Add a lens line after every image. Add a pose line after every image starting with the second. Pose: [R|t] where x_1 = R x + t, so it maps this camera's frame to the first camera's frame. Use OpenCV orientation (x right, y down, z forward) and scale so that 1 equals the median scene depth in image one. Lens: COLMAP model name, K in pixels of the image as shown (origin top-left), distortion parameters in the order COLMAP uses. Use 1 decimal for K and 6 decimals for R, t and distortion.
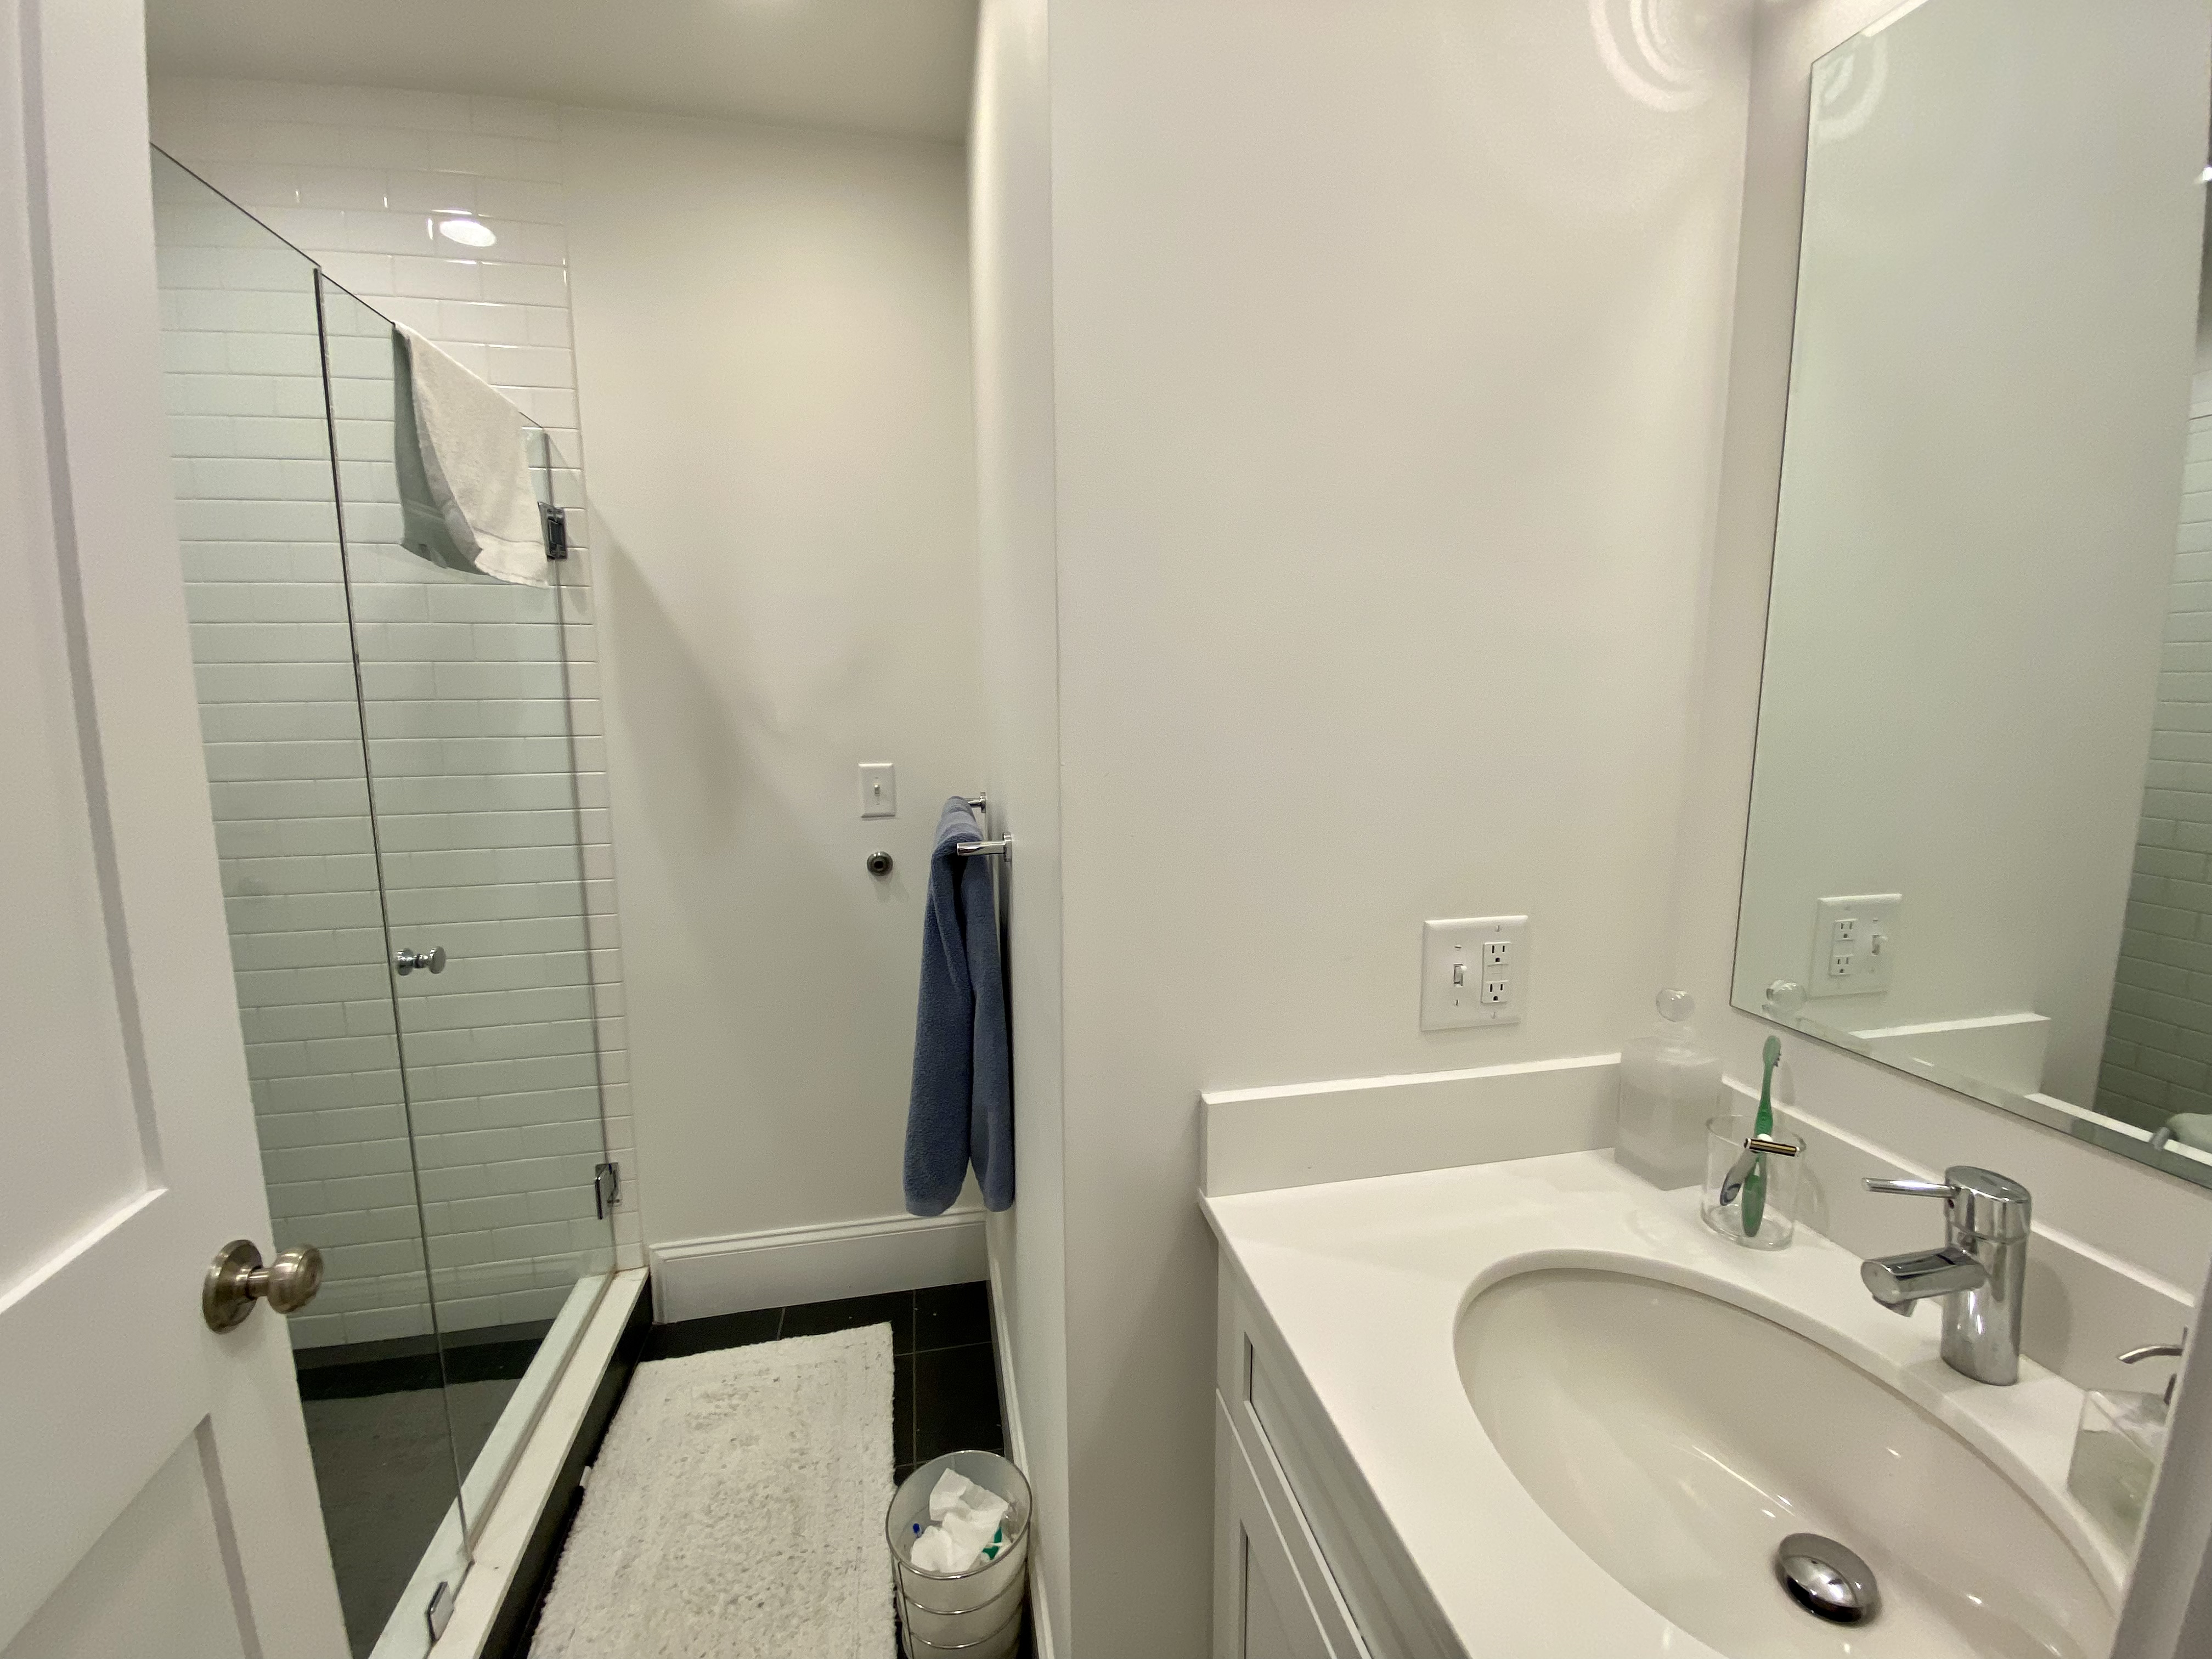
lens RADIAL K [[895.8, 0, 1116.9], [0, 895.8, 818.6], [0, 0, 1]] dist [0.018900, -0.017948]
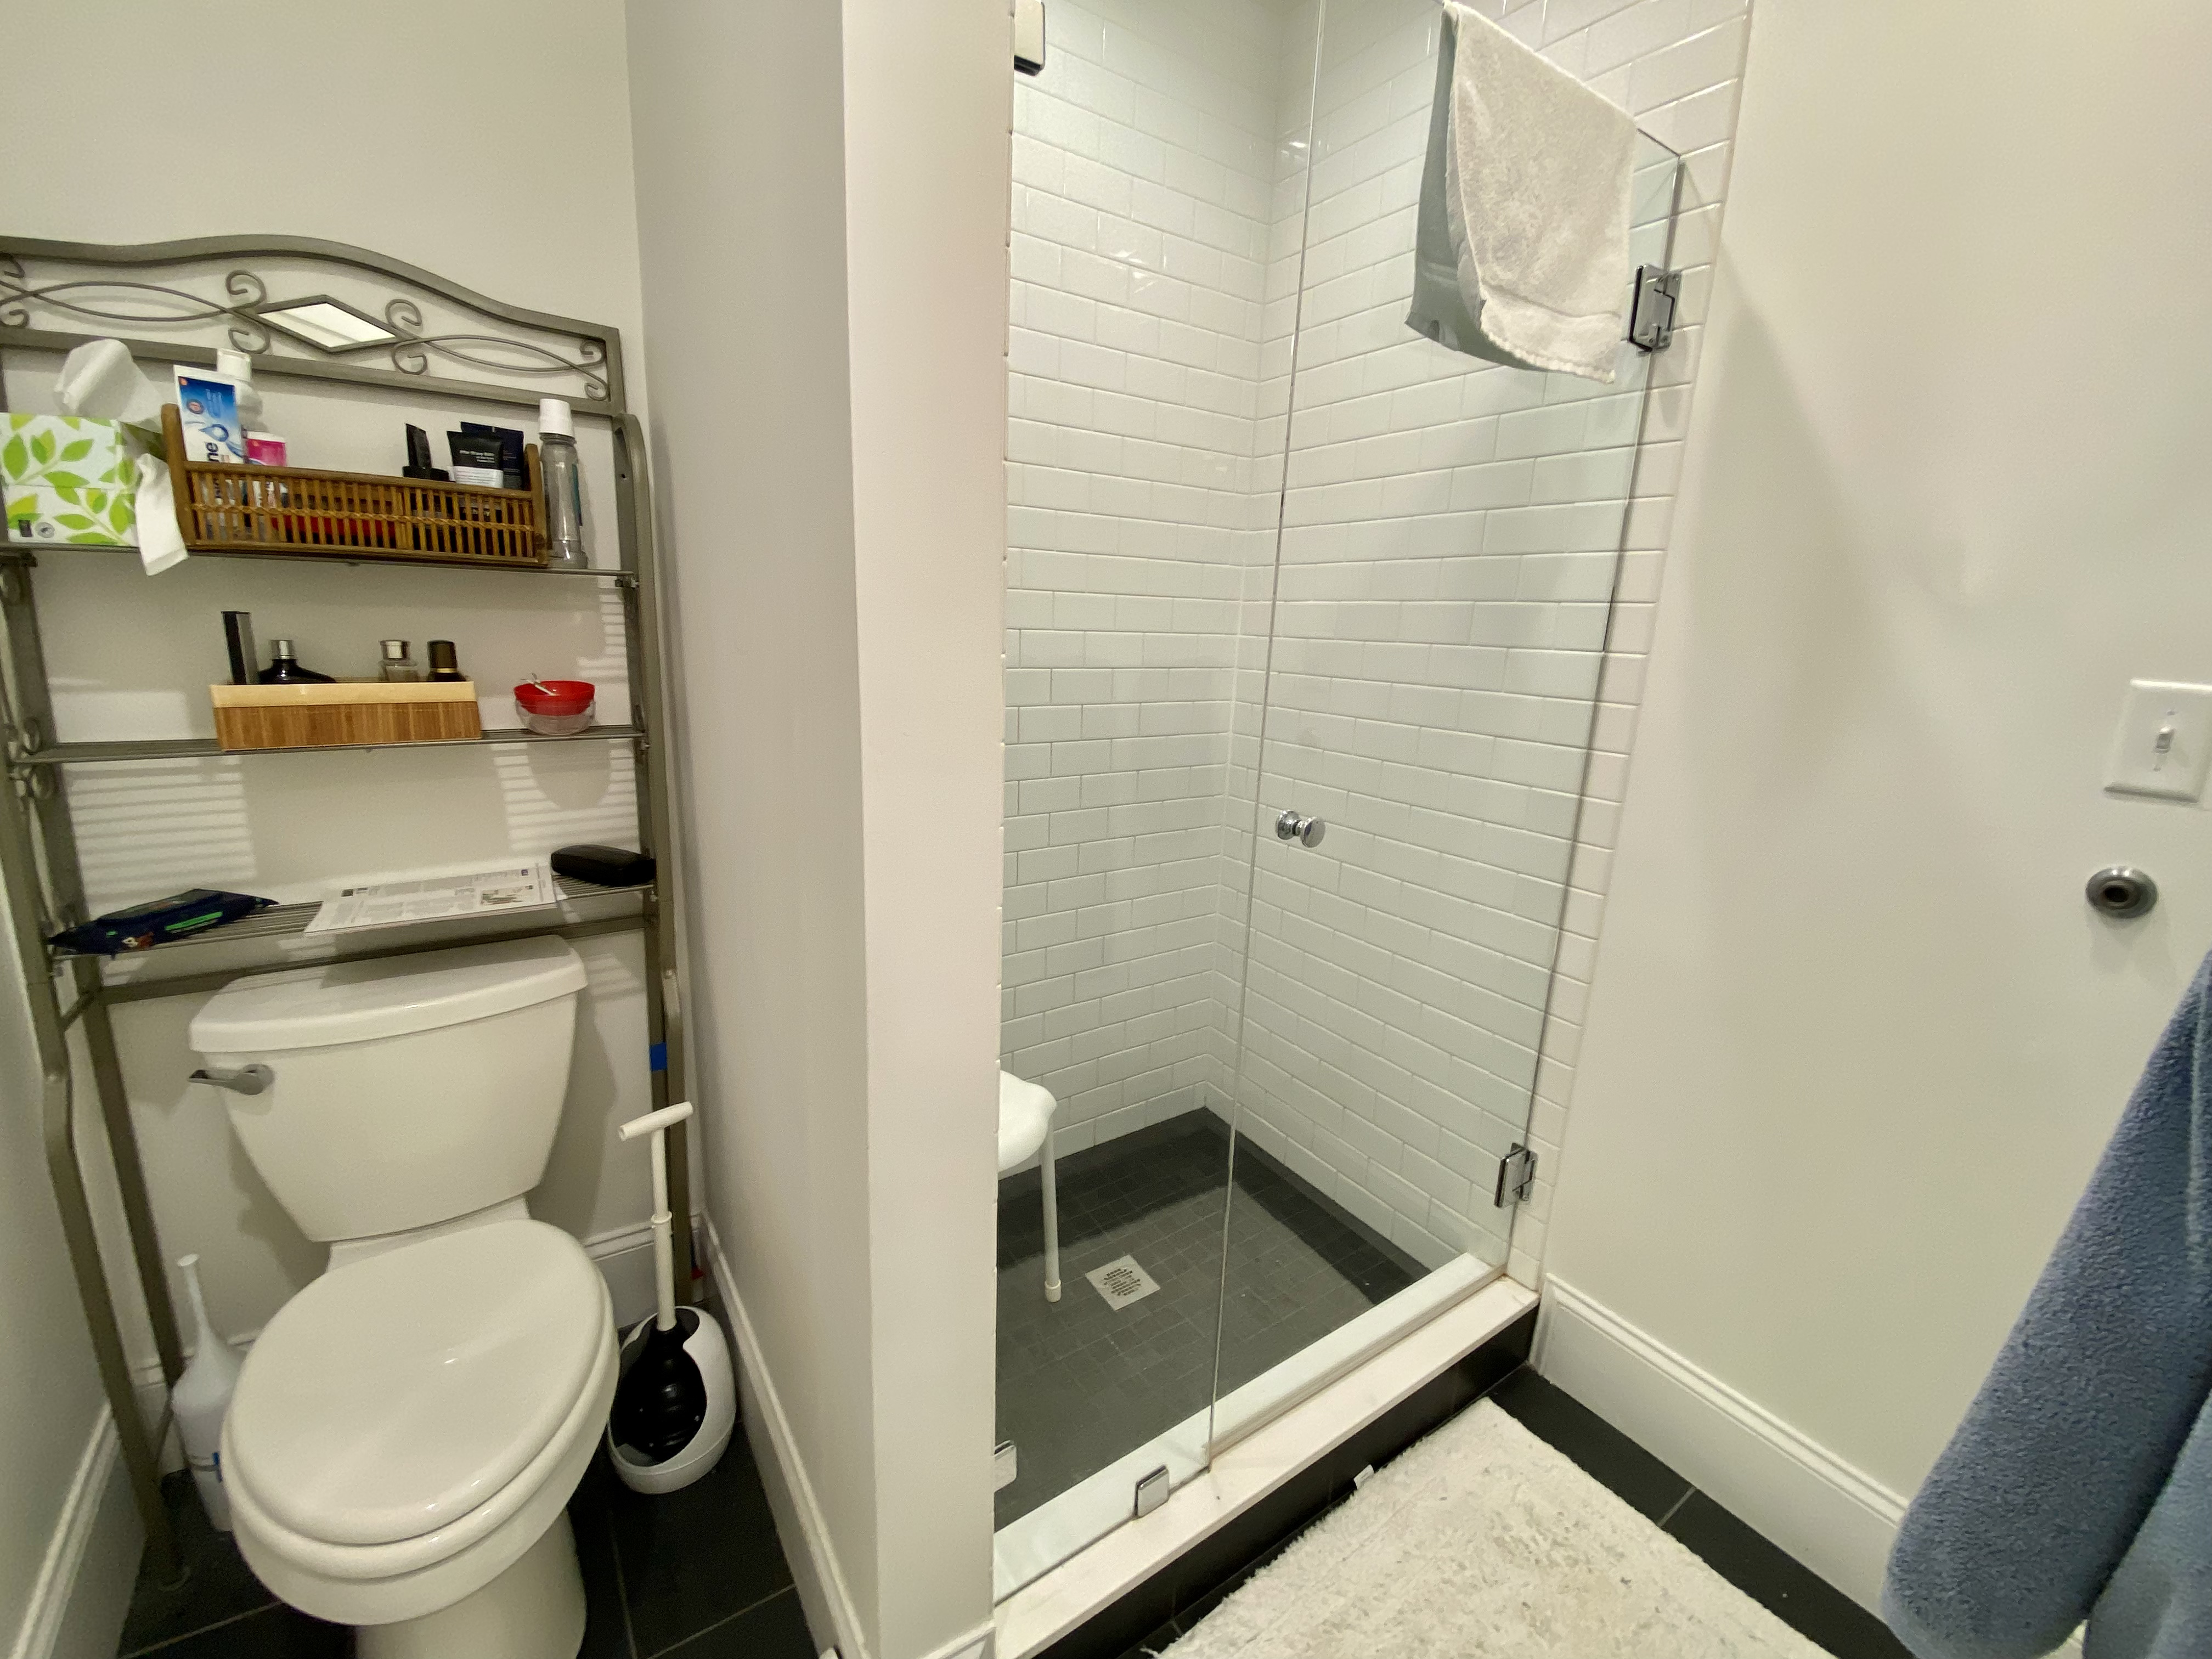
lens RADIAL K [[895.8, 0, 1116.9], [0, 895.8, 818.6], [0, 0, 1]] dist [0.018900, -0.017948]
pose [[0.370041, 0.227428, -0.900748, -0.048113], [-0.168337, 0.969937, 0.175742, 0.019833], [0.913637, 0.086598, 0.397201, 0.349240]]
